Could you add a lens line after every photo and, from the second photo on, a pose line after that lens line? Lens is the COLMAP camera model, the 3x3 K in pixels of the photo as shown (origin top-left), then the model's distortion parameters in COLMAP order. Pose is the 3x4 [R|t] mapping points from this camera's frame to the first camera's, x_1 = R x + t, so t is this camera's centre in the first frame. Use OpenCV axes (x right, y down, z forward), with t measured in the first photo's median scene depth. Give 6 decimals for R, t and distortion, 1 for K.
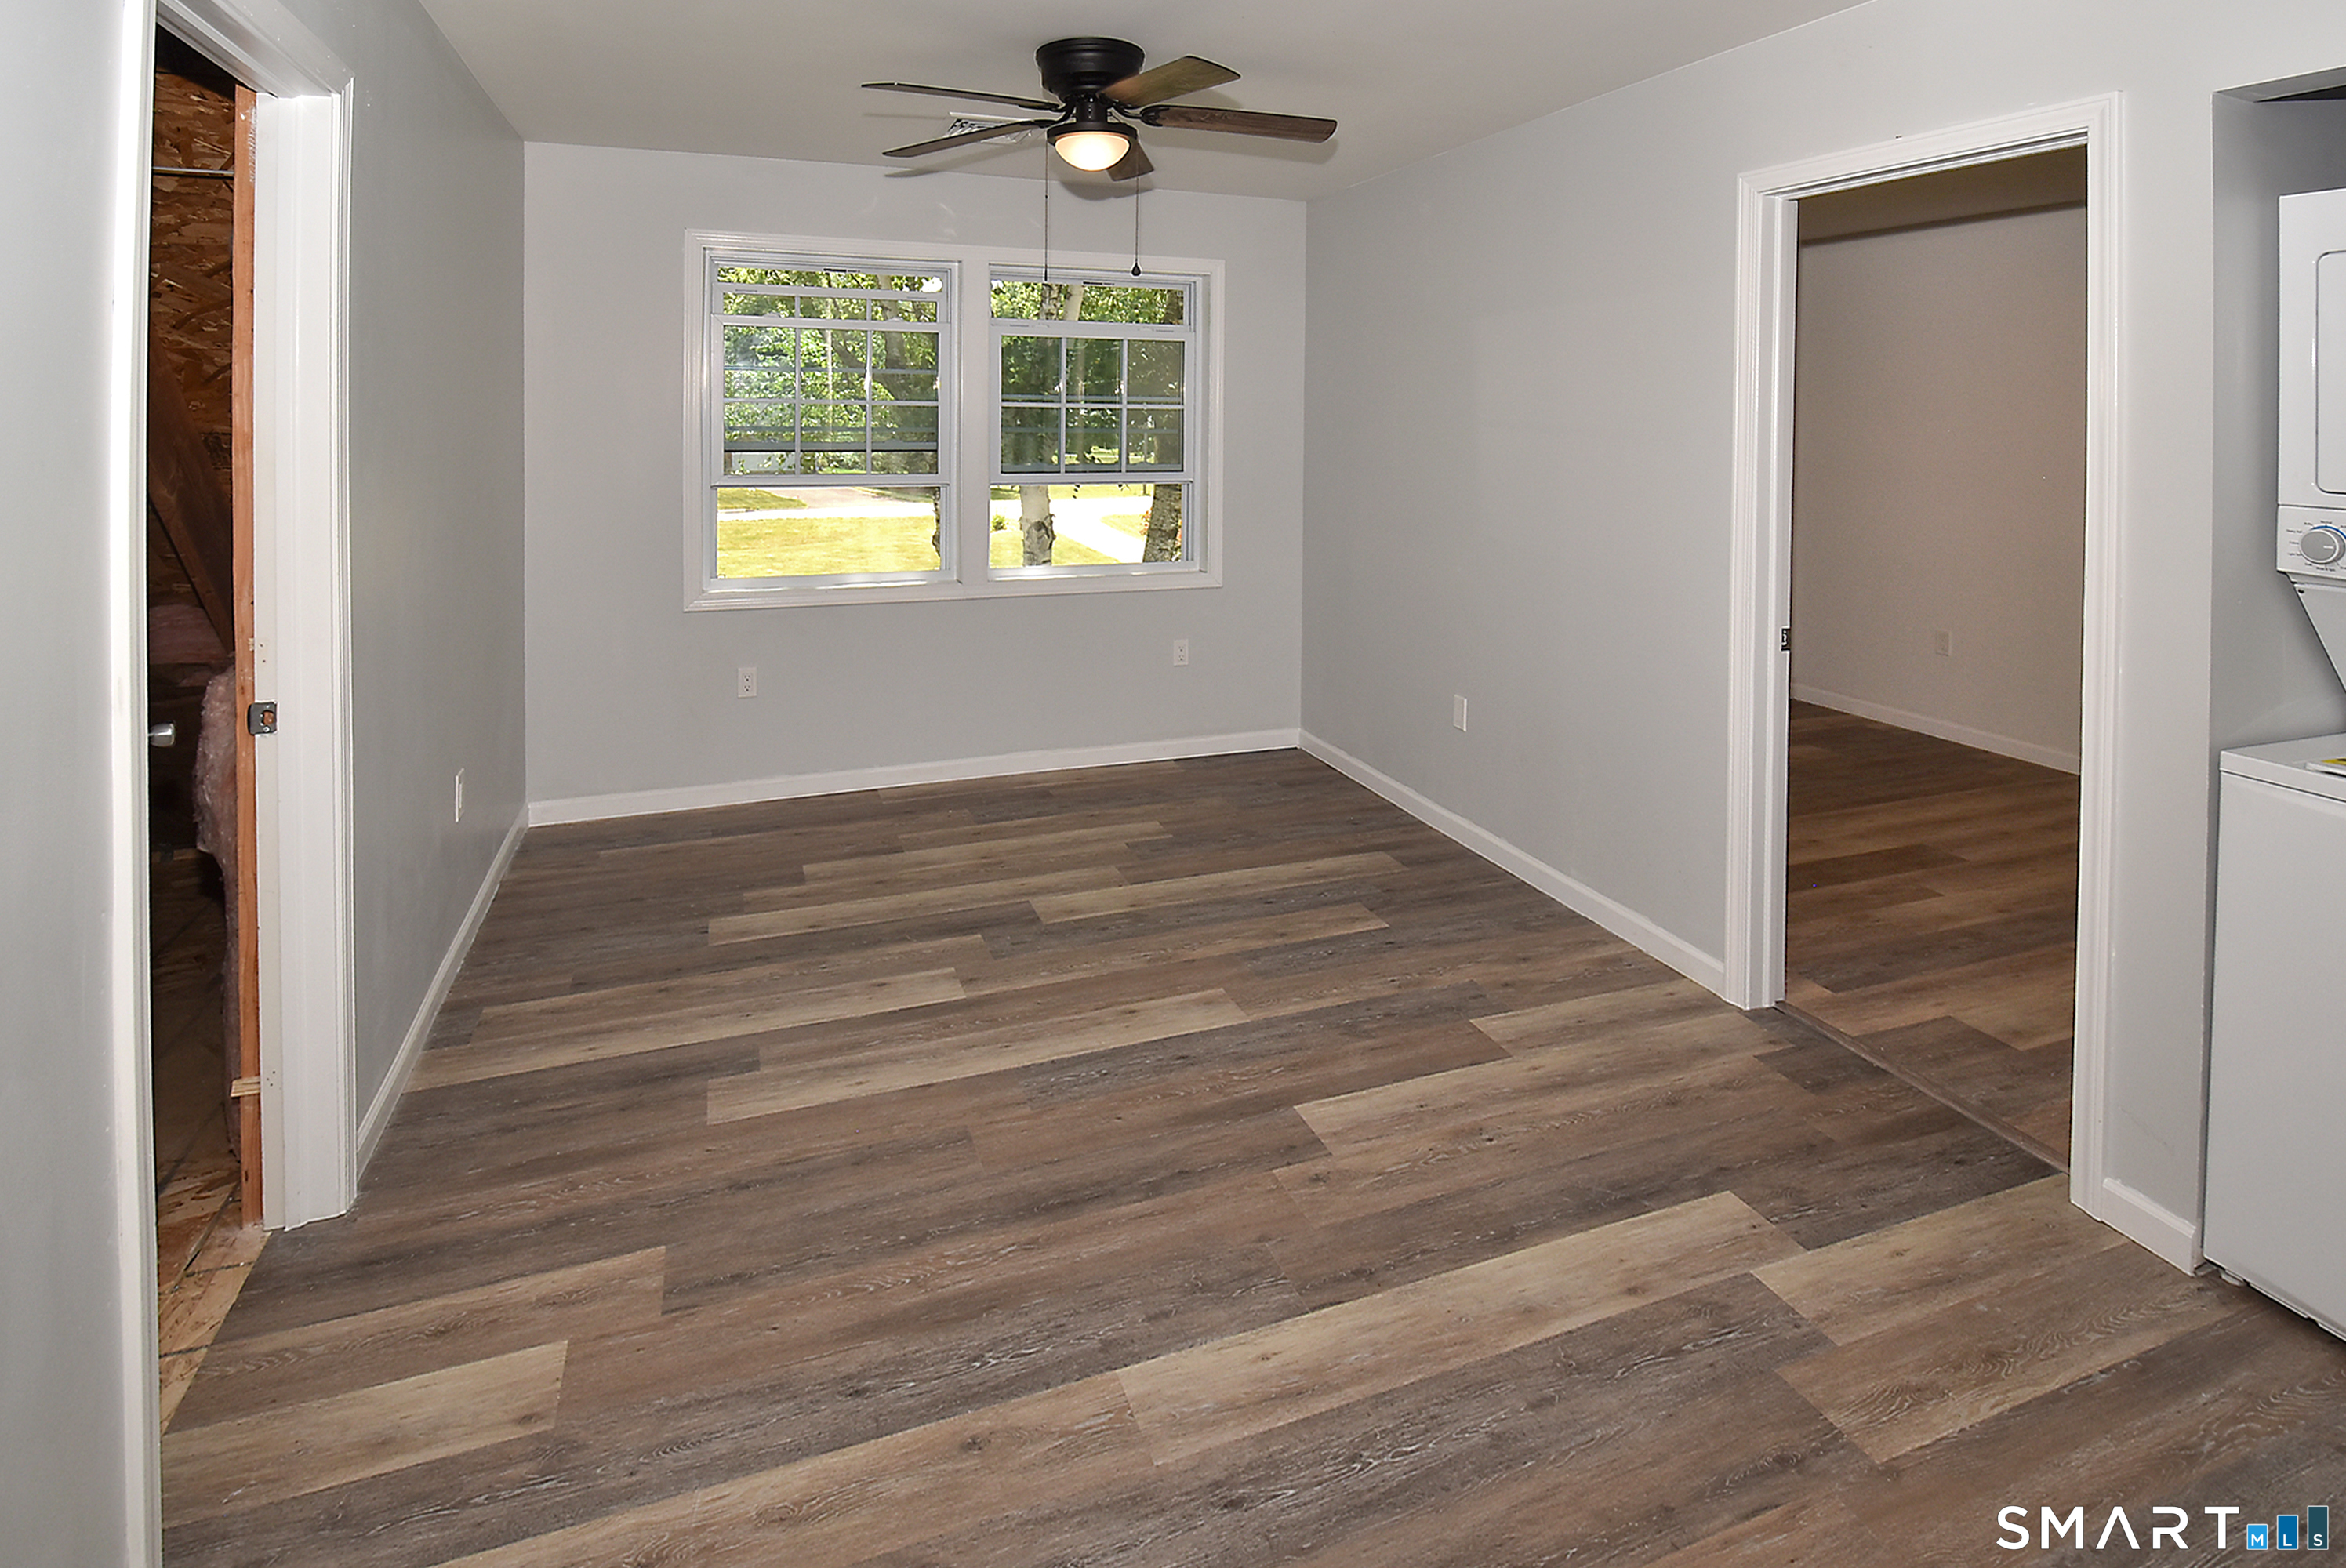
lens RADIAL K [[1160.6, 0, 1169.1], [0, 1160.6, 704.5], [0, 0, 1]] dist [0.022618, -0.021431]
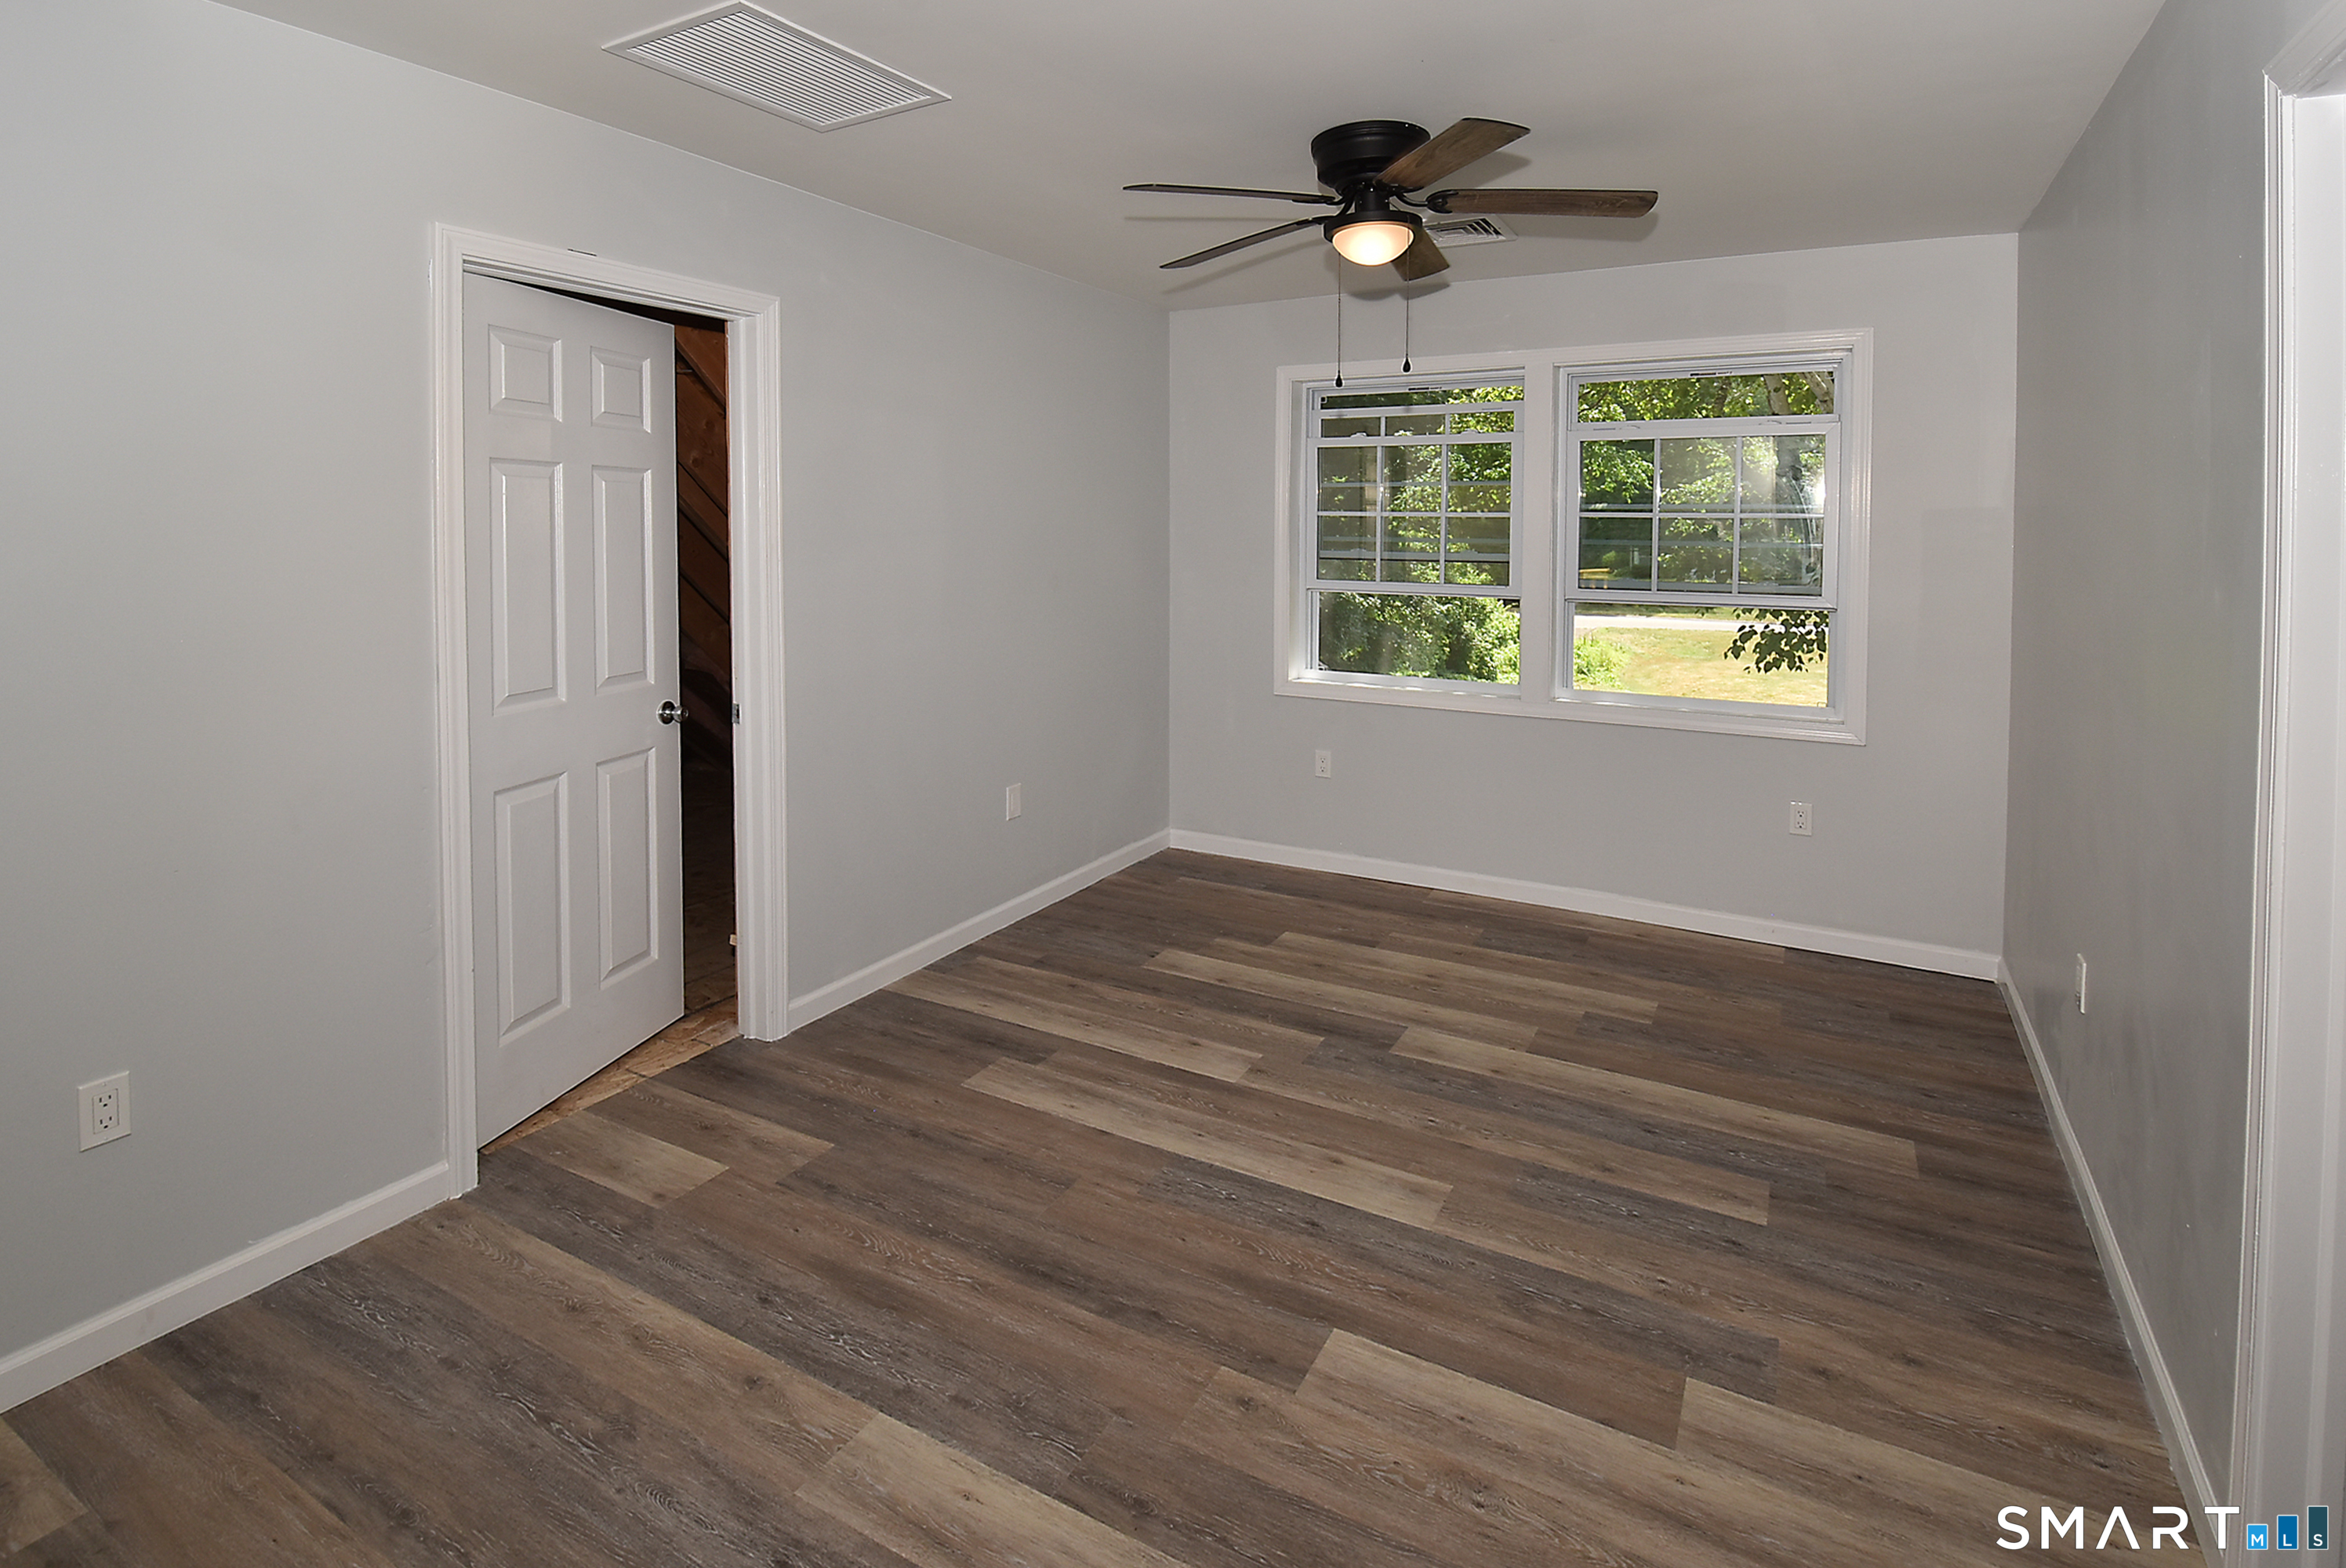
lens RADIAL K [[1097.6, 0, 1182.3], [0, 1097.6, 746.6], [0, 0, 1]] dist [0.023641, -0.025561]
pose [[0.653789, 0.147184, -0.742225, 0.626415], [-0.182758, 0.982575, 0.033864, -0.087202], [0.734275, 0.113508, 0.669295, 0.363200]]
